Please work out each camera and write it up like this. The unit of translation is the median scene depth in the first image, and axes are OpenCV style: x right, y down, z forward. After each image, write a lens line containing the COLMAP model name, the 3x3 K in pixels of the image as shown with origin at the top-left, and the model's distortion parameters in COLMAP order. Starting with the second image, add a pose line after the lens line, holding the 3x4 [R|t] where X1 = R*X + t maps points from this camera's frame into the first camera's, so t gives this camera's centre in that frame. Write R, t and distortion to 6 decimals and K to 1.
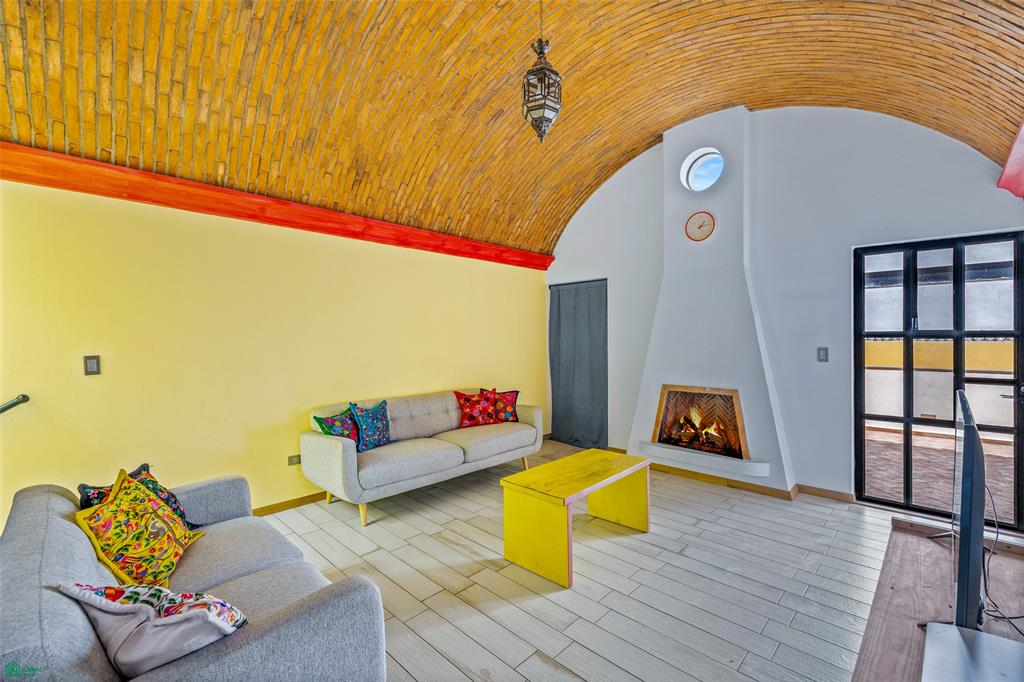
lens RADIAL K [[436.6, 0, 512.0], [0, 436.6, 341.0], [0, 0, 1]] dist [-0.000507, -0.000198]
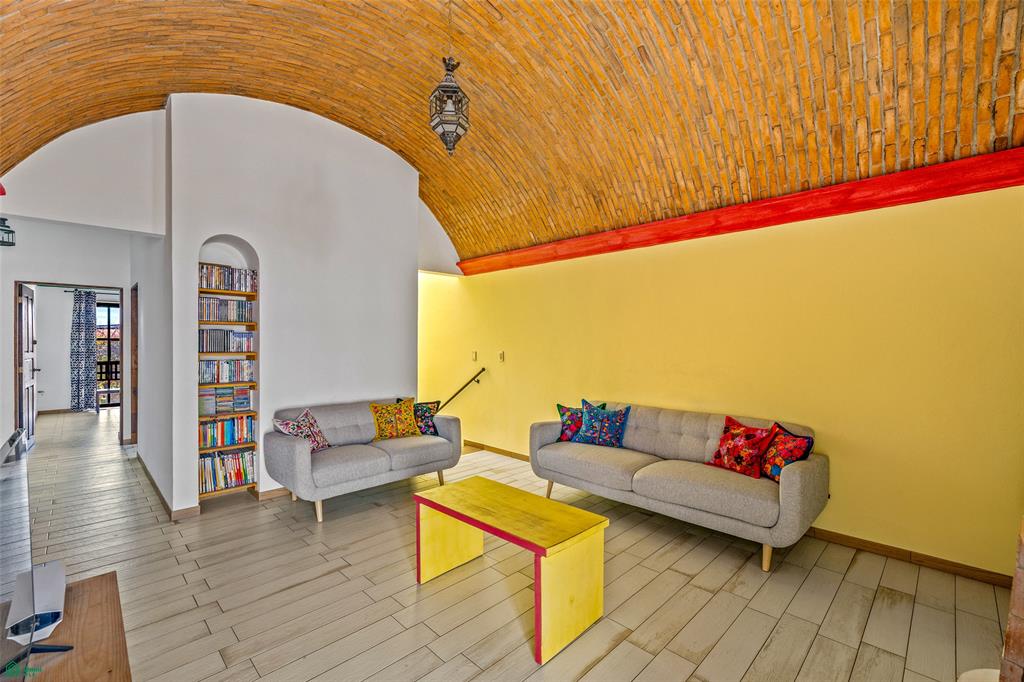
lens RADIAL K [[437.0, 0, 513.7], [0, 437.0, 344.5], [0, 0, 1]] dist [0.000981, 0.000127]
pose [[-0.009771, 0.006251, -0.999933, 0.719926], [-0.010539, 0.999924, 0.006354, -0.008654], [0.999897, 0.010600, -0.009704, 0.757094]]
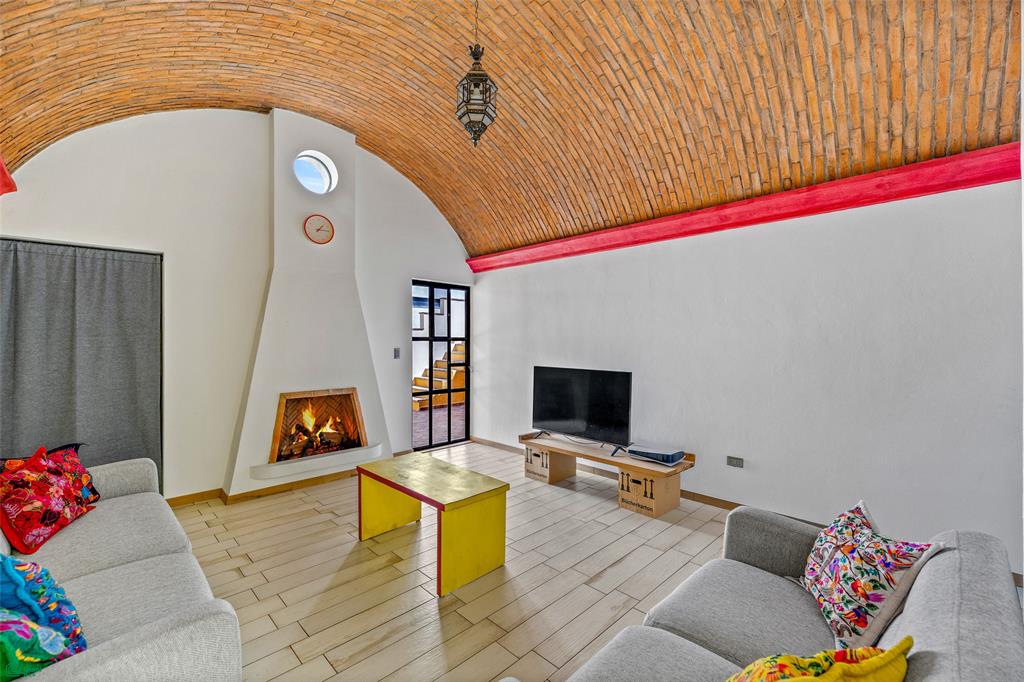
lens RADIAL K [[436.6, 0, 512.0], [0, 436.6, 341.0], [0, 0, 1]] dist [-0.000507, -0.000198]
pose [[0.018316, -0.000068, 0.999832, -0.607789], [0.006447, 0.999979, -0.000050, -0.003690], [-0.999811, 0.006447, 0.018316, 0.585049]]
